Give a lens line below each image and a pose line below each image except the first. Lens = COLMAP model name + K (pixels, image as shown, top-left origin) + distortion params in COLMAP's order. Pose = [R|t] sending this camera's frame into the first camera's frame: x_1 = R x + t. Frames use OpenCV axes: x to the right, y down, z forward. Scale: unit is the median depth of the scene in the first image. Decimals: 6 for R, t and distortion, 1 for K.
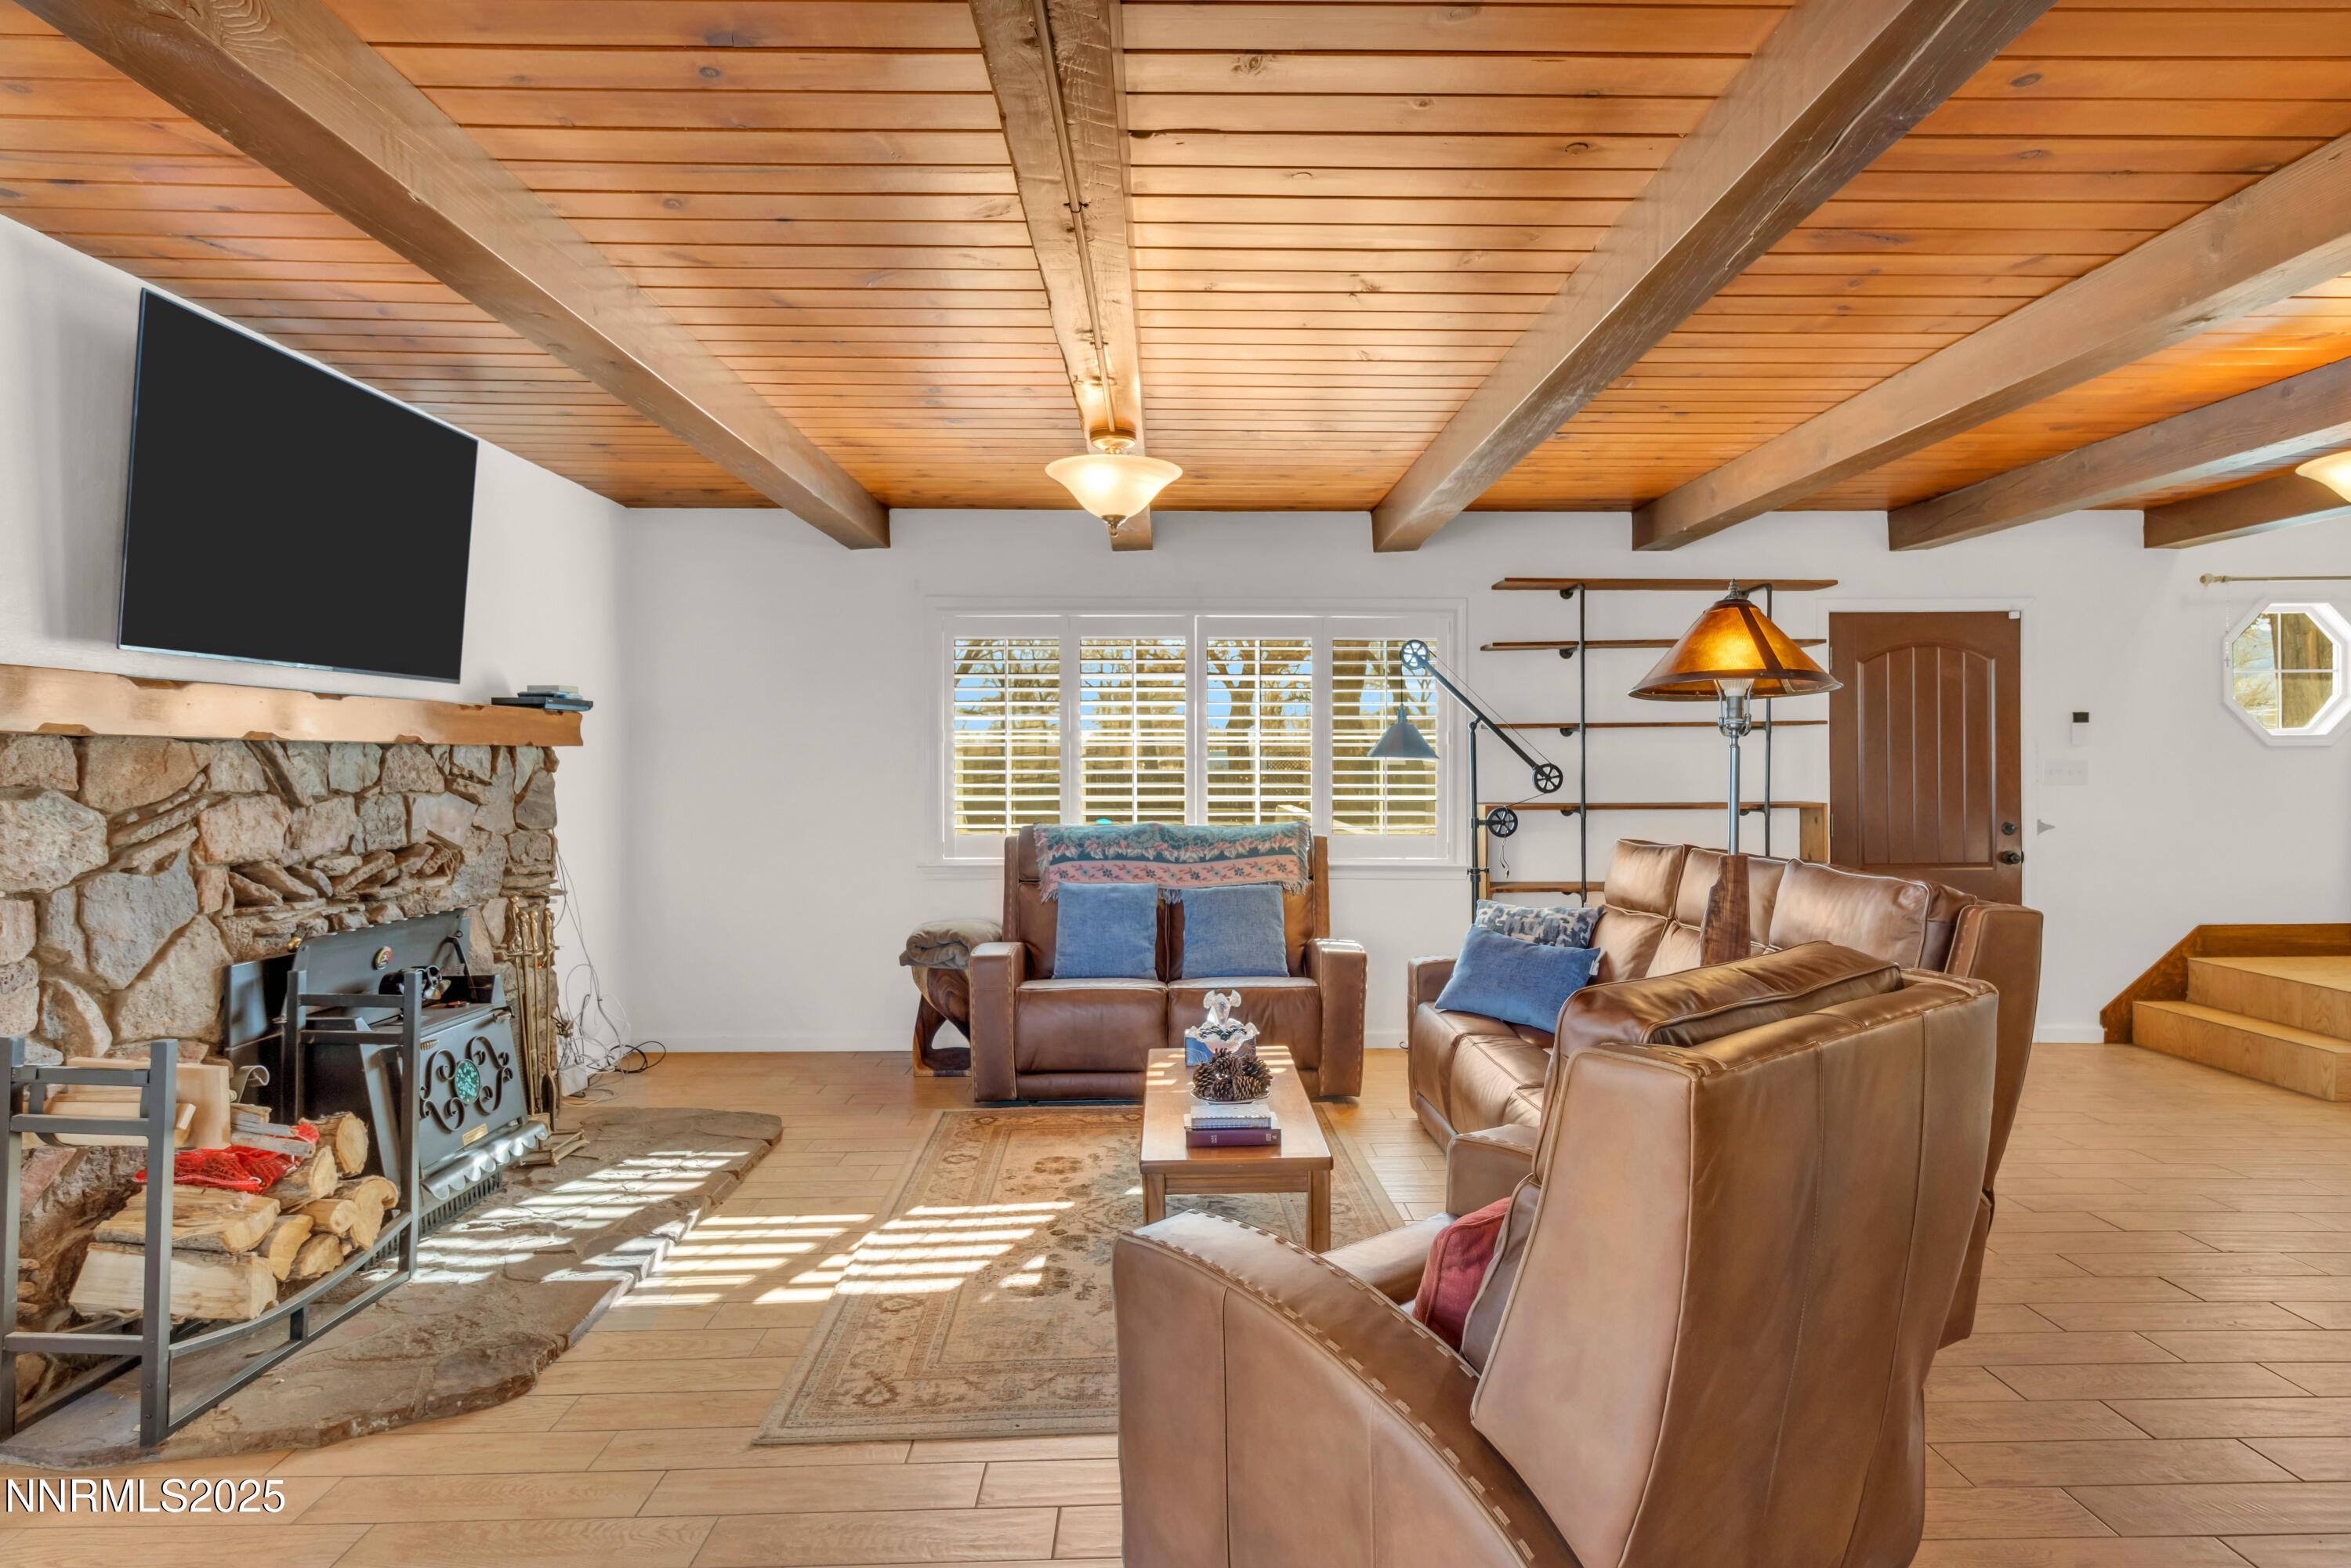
lens RADIAL K [[1299.6, 0, 1187.1], [0, 1299.6, 768.4], [0, 0, 1]] dist [-0.001199, 0.003174]
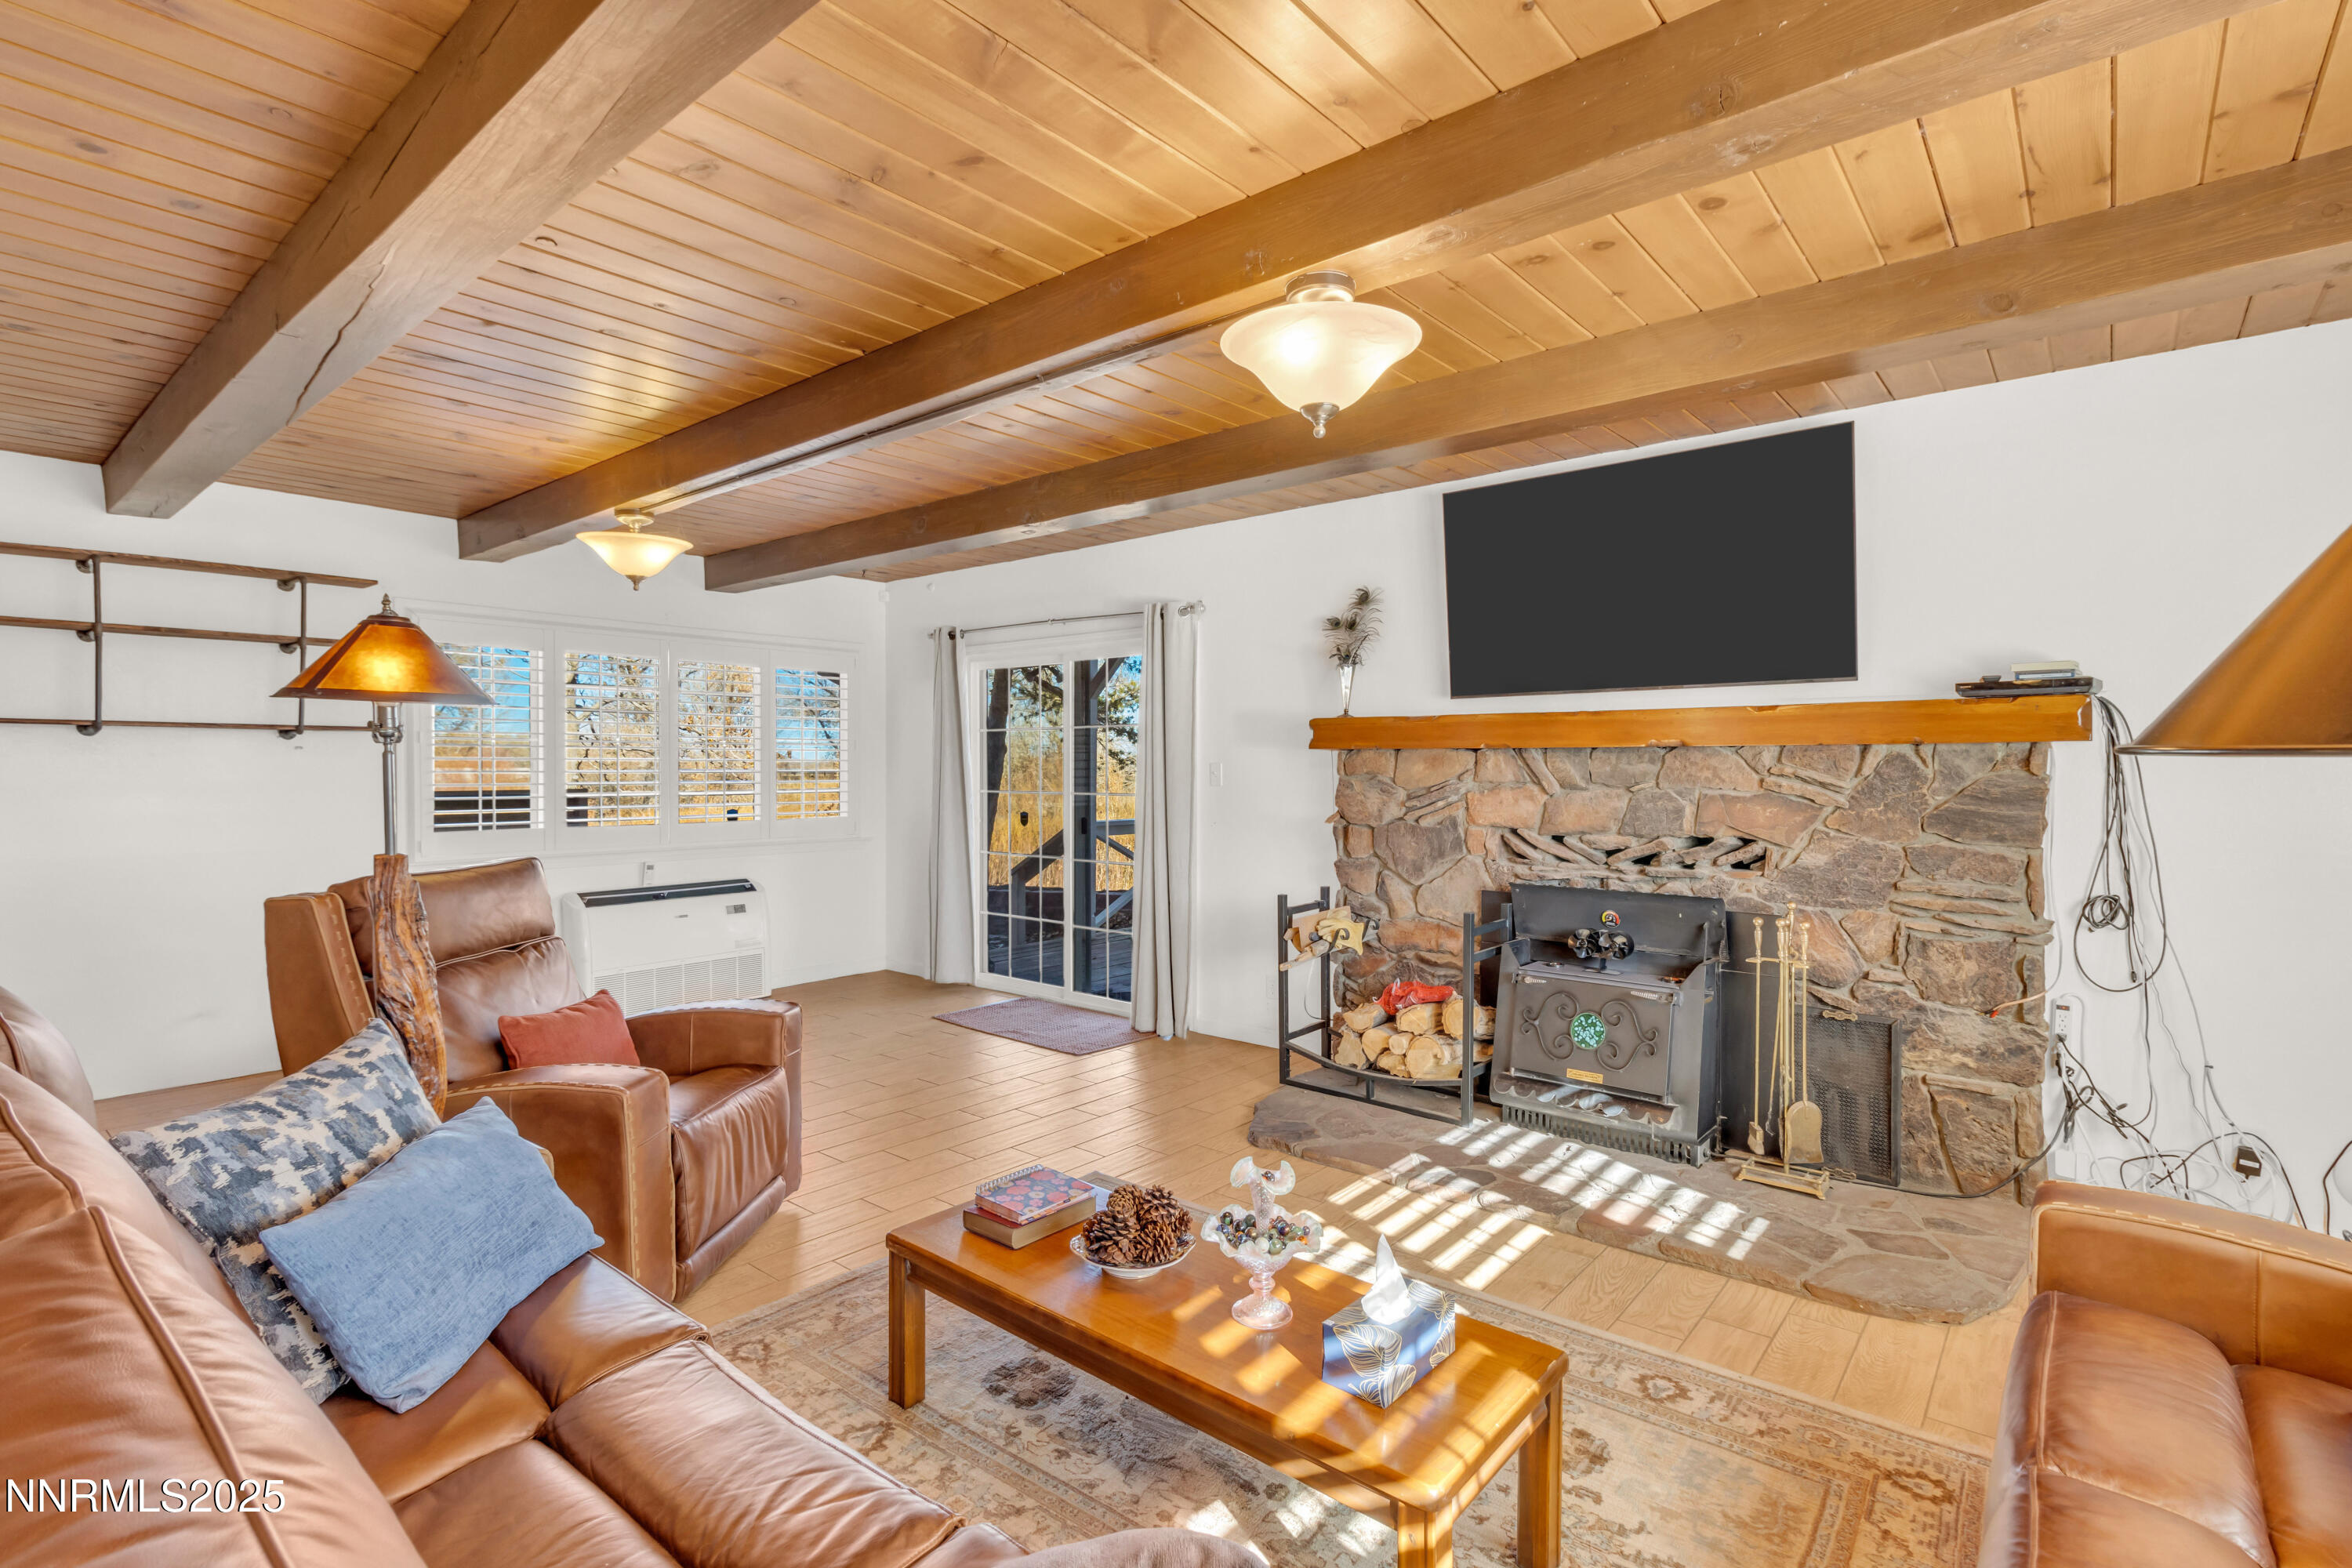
lens RADIAL K [[1097.9, 0, 1187.5], [0, 1097.9, 774.3], [0, 0, 1]] dist [0.000194, 0.001890]
pose [[-0.654236, 0.010686, -0.756215, 0.356503], [-0.000844, 0.999889, 0.014860, -0.007175], [0.756290, 0.010360, -0.654154, 1.105592]]
